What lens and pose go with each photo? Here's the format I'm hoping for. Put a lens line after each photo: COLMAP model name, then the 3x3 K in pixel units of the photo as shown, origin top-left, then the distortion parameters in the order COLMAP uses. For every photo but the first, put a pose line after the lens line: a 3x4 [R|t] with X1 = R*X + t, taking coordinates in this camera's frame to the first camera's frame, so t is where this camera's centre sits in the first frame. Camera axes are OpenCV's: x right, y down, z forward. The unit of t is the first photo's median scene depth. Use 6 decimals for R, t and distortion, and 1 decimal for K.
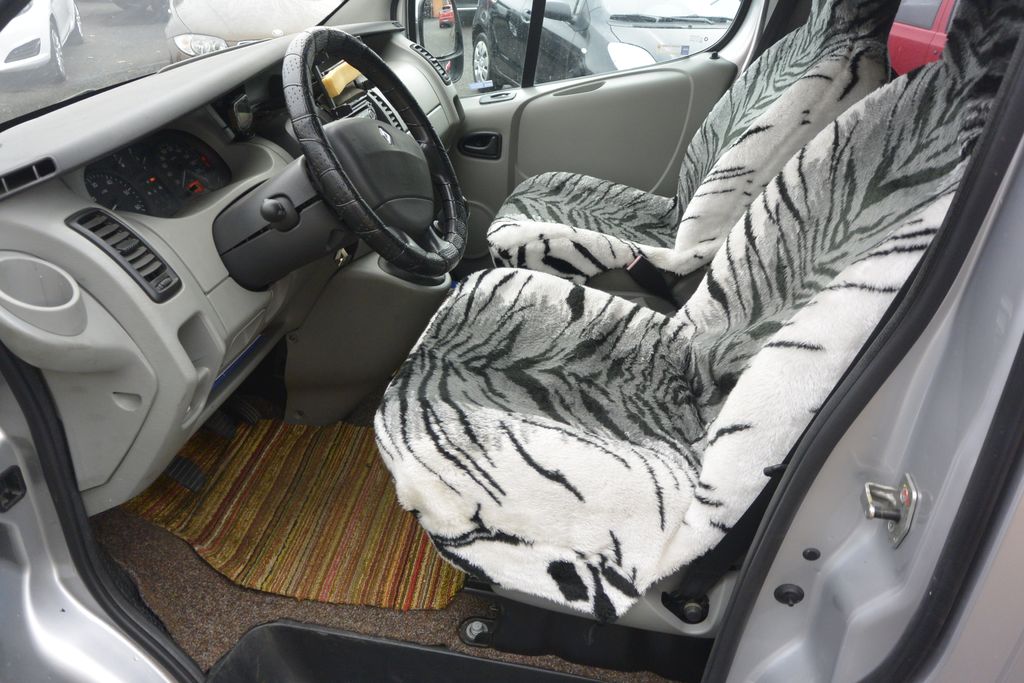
lens RADIAL K [[781.1, 0, 511.0], [0, 781.1, 341.5], [0, 0, 1]] dist [-0.014671, 0.033881]
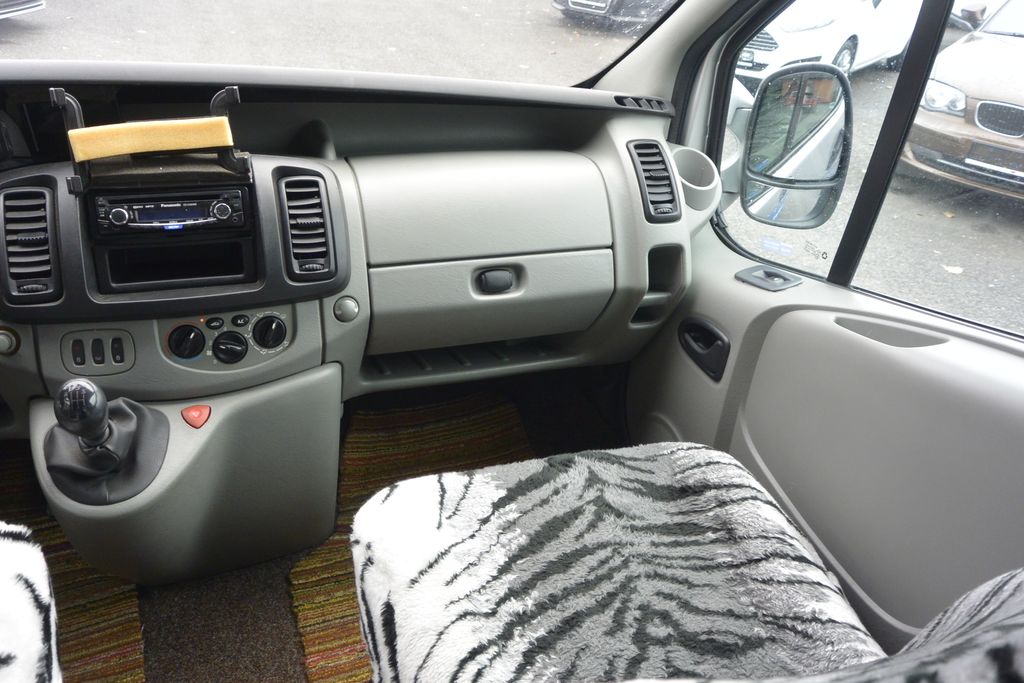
lens RADIAL K [[827.9, 0, 507.5], [0, 827.9, 342.0], [0, 0, 1]] dist [-0.019649, 0.024829]
pose [[0.506198, 0.426291, -0.749693, 0.538419], [-0.468354, 0.865817, 0.176086, -0.488704], [0.724161, 0.261987, 0.637930, 0.900658]]
